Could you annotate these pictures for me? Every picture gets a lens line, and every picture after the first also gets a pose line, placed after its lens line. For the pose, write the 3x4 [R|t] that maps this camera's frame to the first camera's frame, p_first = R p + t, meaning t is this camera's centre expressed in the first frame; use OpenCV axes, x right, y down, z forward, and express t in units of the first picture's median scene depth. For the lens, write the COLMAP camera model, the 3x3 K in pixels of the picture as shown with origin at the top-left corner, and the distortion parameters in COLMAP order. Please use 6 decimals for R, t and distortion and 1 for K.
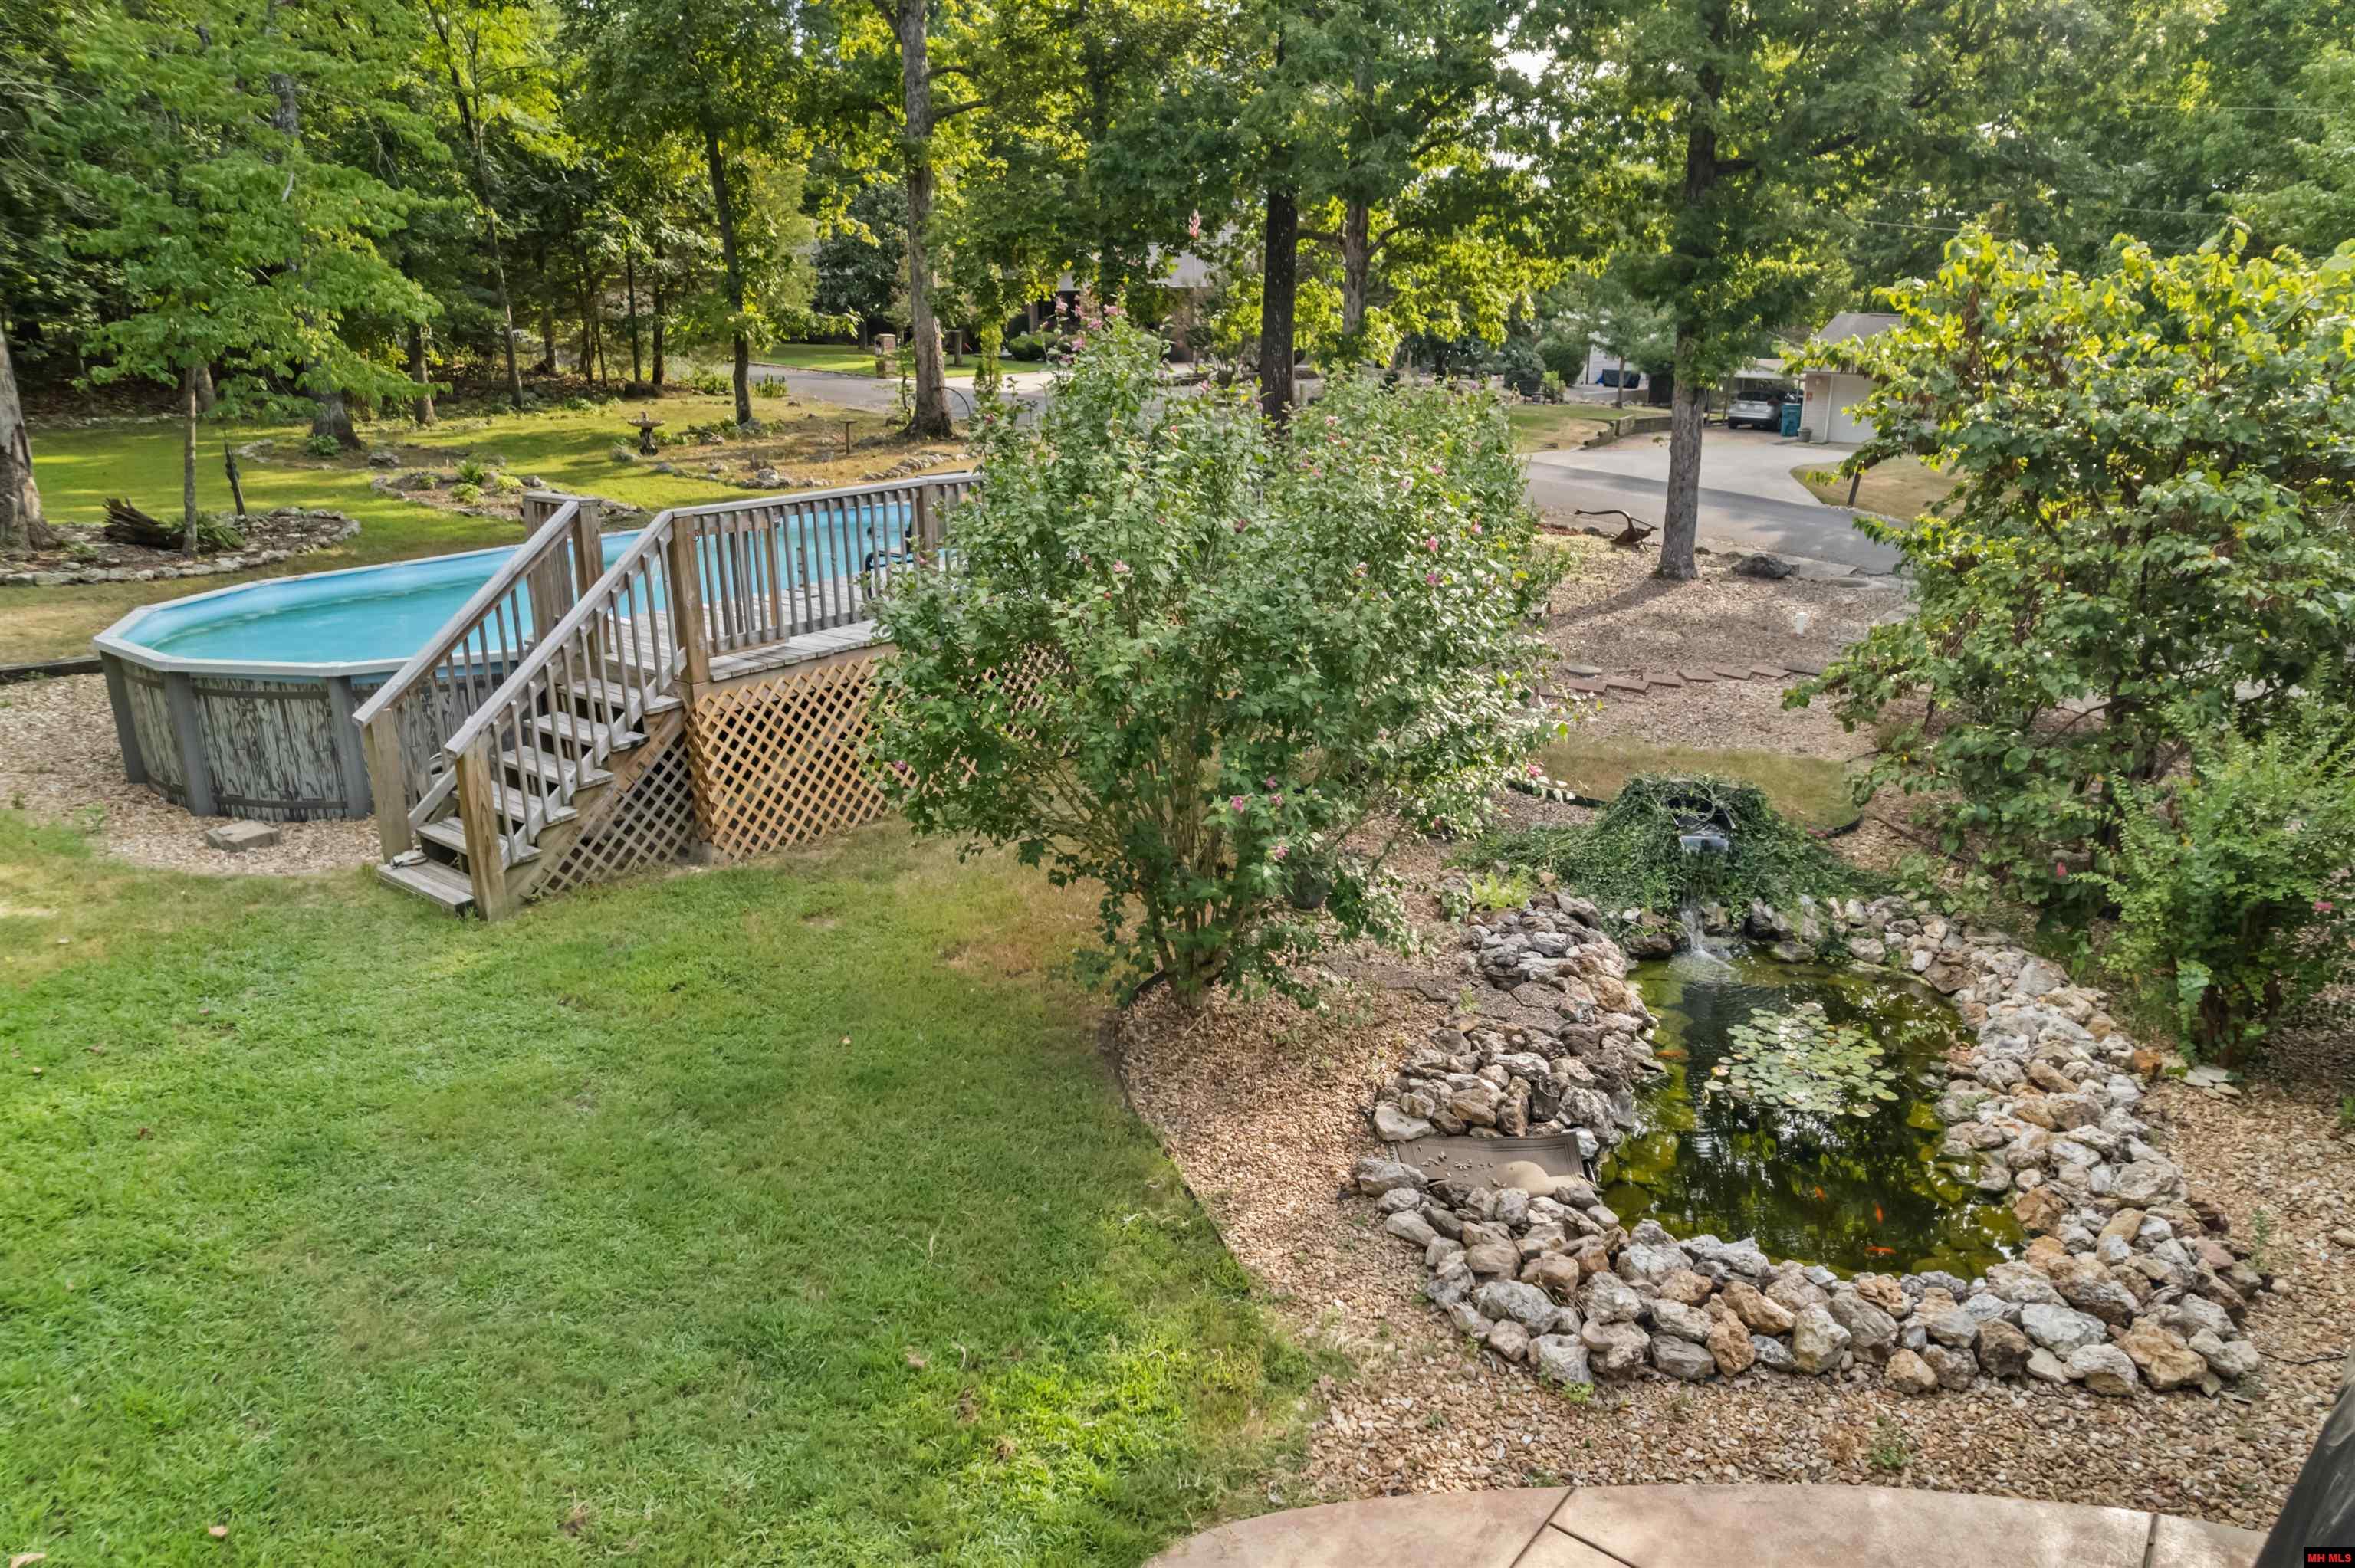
lens RADIAL K [[1505.6, 0, 1184.9], [0, 1505.6, 799.3], [0, 0, 1]] dist [-0.078491, 0.076806]
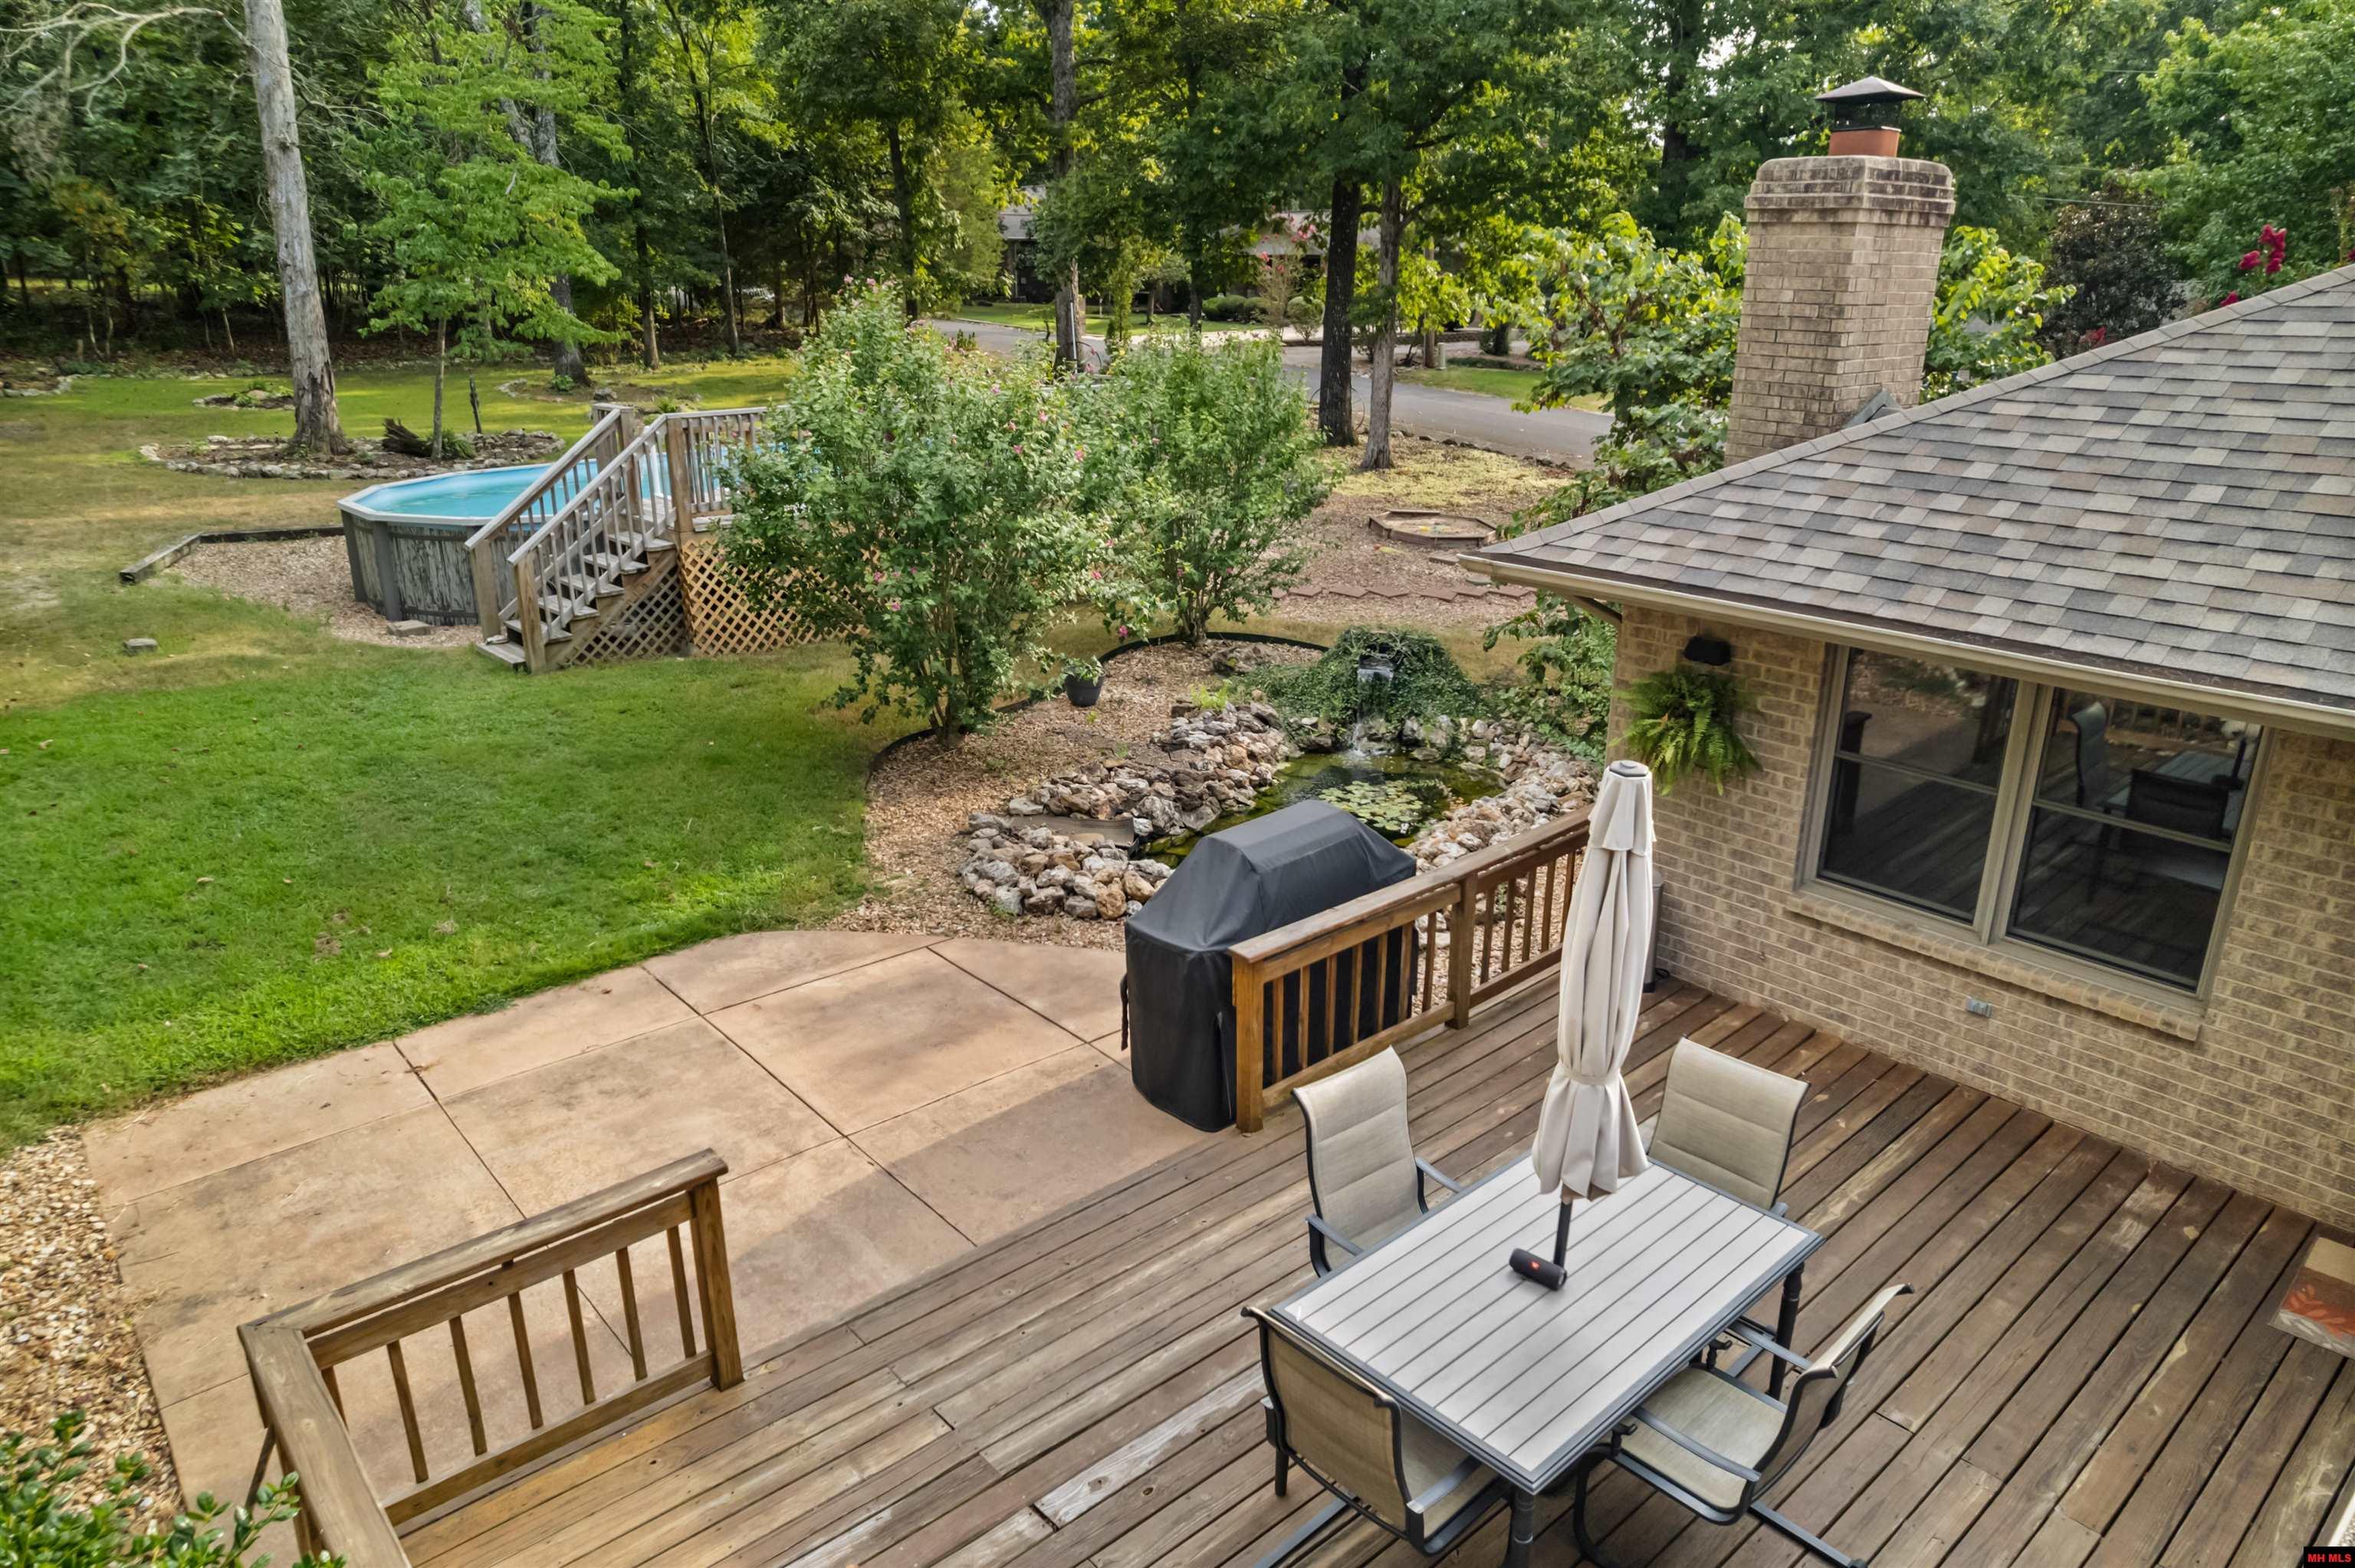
lens RADIAL K [[1506.9, 0, 1188.0], [0, 1506.9, 797.4], [0, 0, 1]] dist [-0.072629, 0.062992]
pose [[0.984564, 0.059107, -0.164745, 0.420410], [-0.055445, 0.998104, 0.026743, 0.115956], [0.166013, -0.017196, 0.985974, -0.379923]]
